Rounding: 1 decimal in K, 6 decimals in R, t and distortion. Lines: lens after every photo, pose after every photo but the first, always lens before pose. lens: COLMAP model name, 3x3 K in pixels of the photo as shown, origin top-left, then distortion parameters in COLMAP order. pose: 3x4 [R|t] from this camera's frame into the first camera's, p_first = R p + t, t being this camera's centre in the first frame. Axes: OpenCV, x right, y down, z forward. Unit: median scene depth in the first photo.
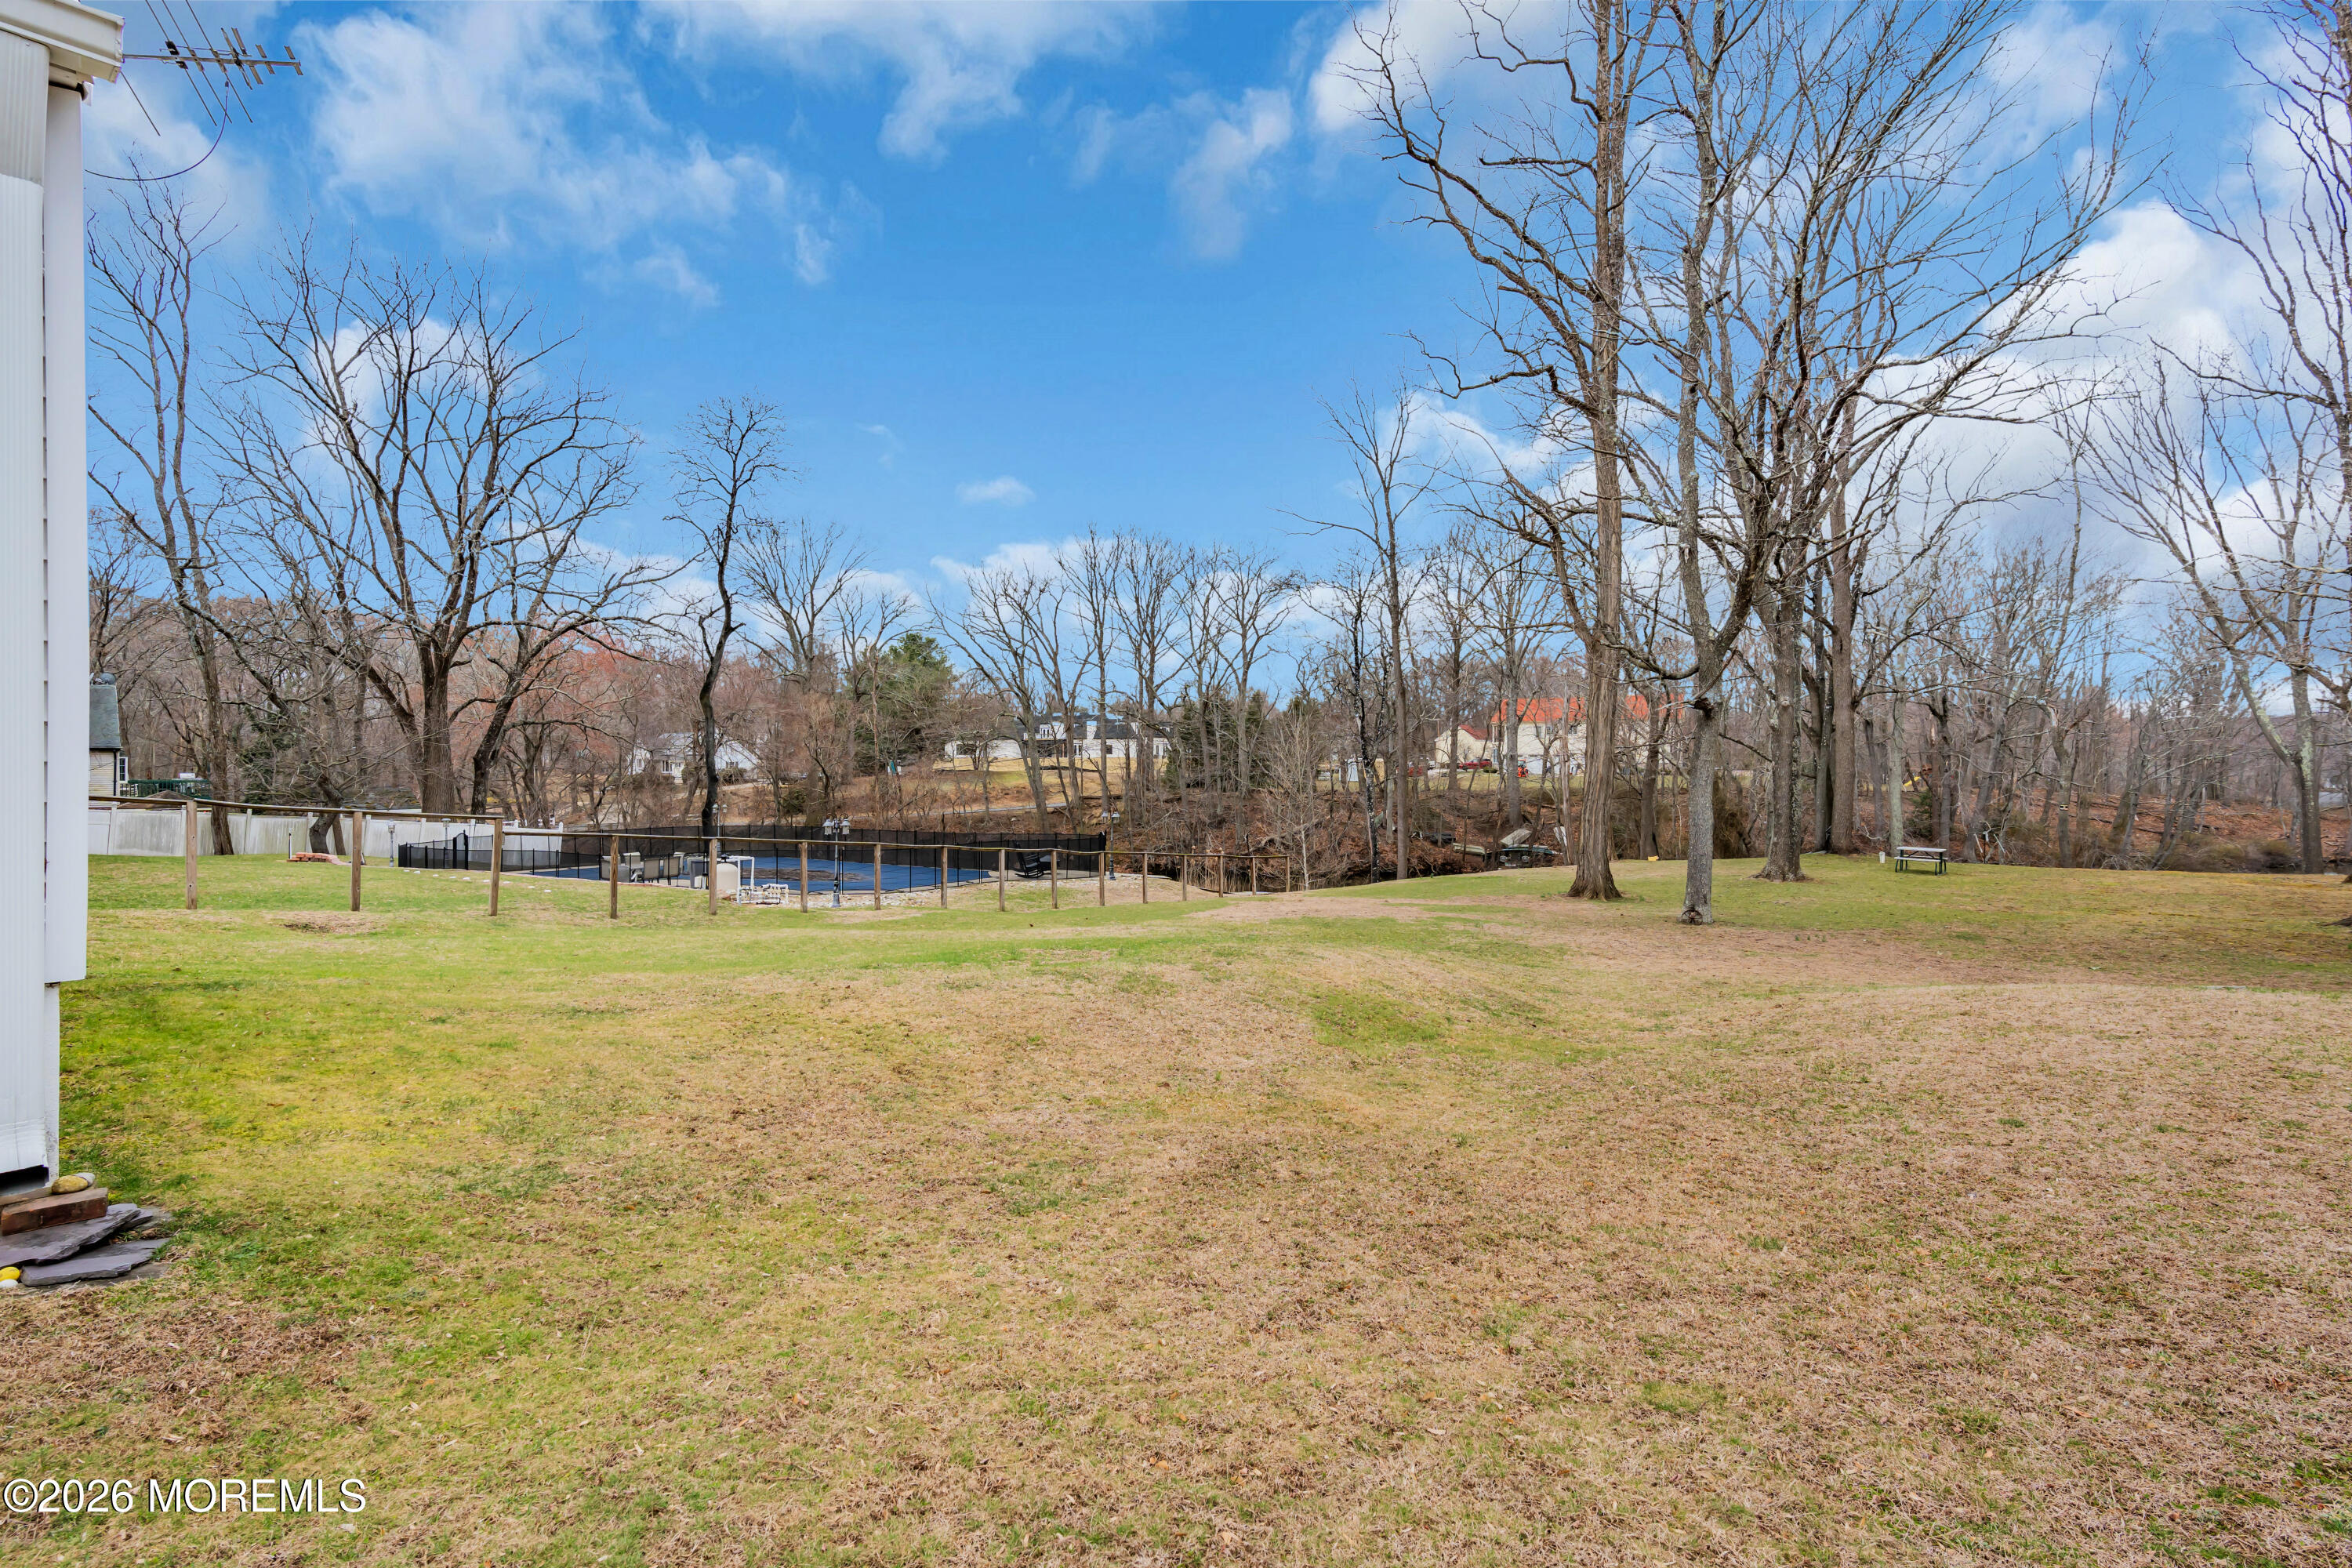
lens RADIAL K [[1153.0, 0, 1175.6], [0, 1153.0, 783.6], [0, 0, 1]] dist [-0.009519, 0.004771]
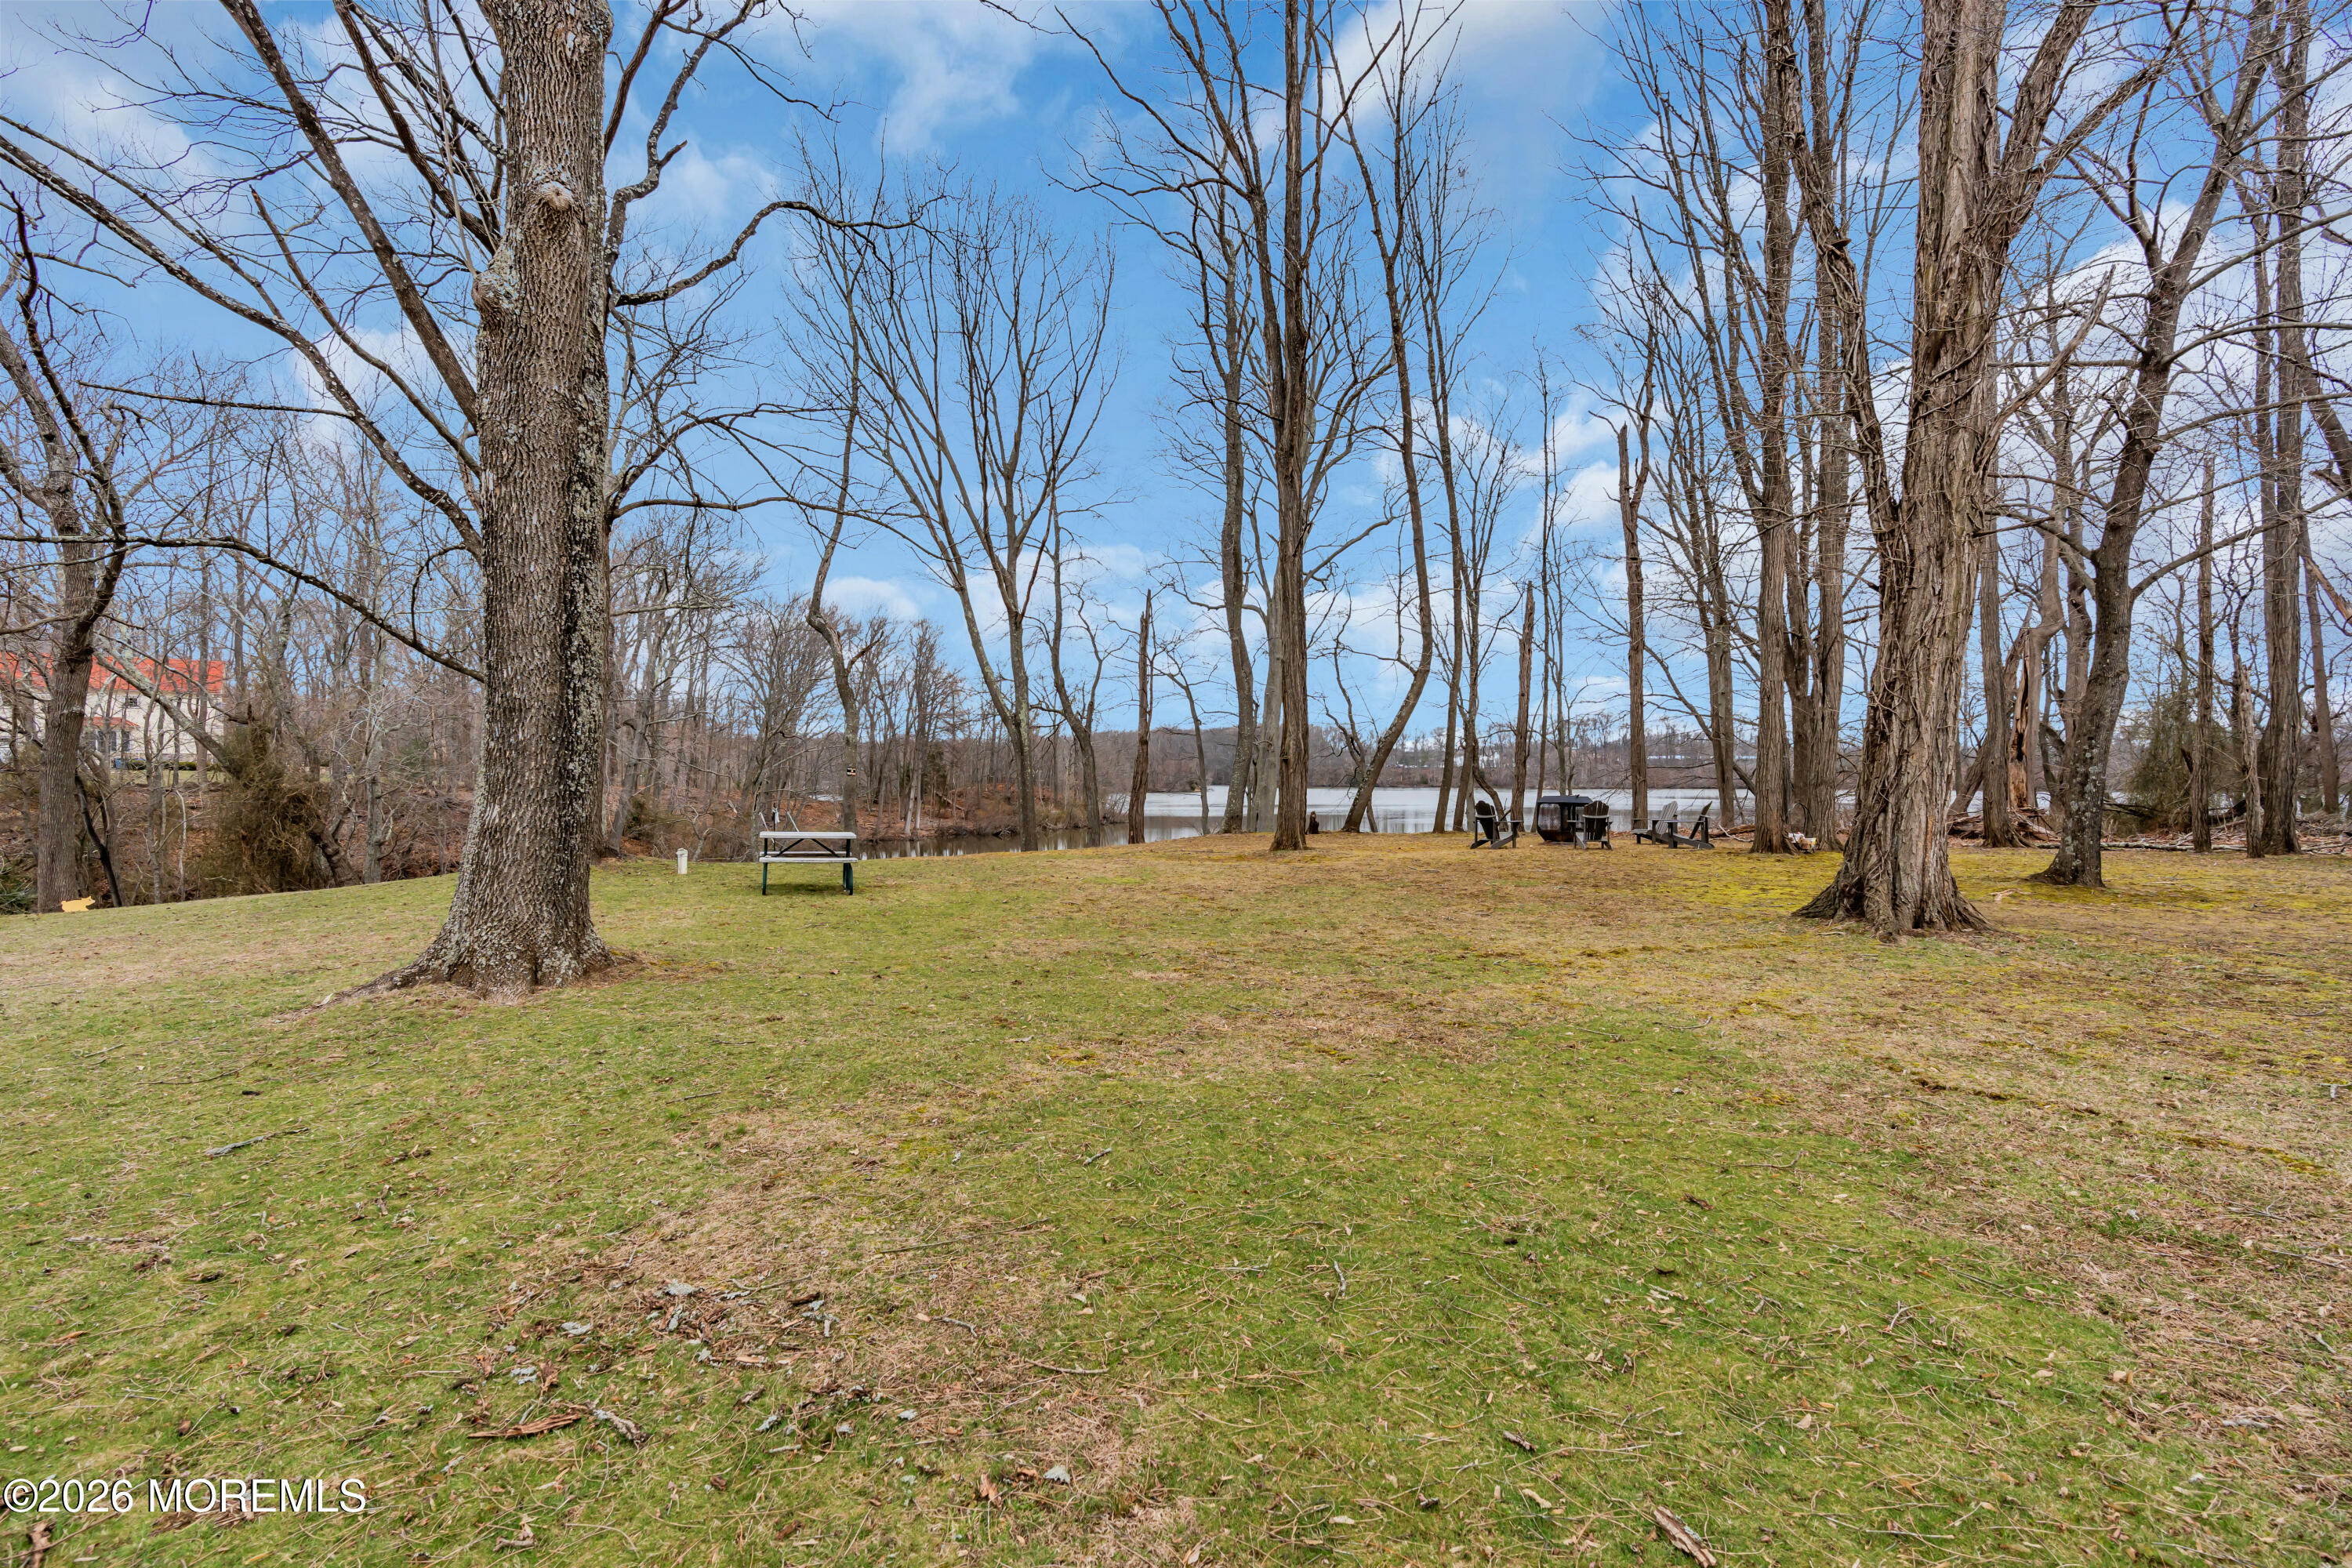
lens RADIAL K [[1054.4, 0, 1175.7], [0, 1054.4, 782.8], [0, 0, 1]] dist [-0.003090, 0.001565]
pose [[0.415330, -0.002006, 0.909668, 0.381346], [0.011828, 0.999925, -0.003196, 0.044305], [-0.909594, 0.012087, 0.415323, 0.779967]]
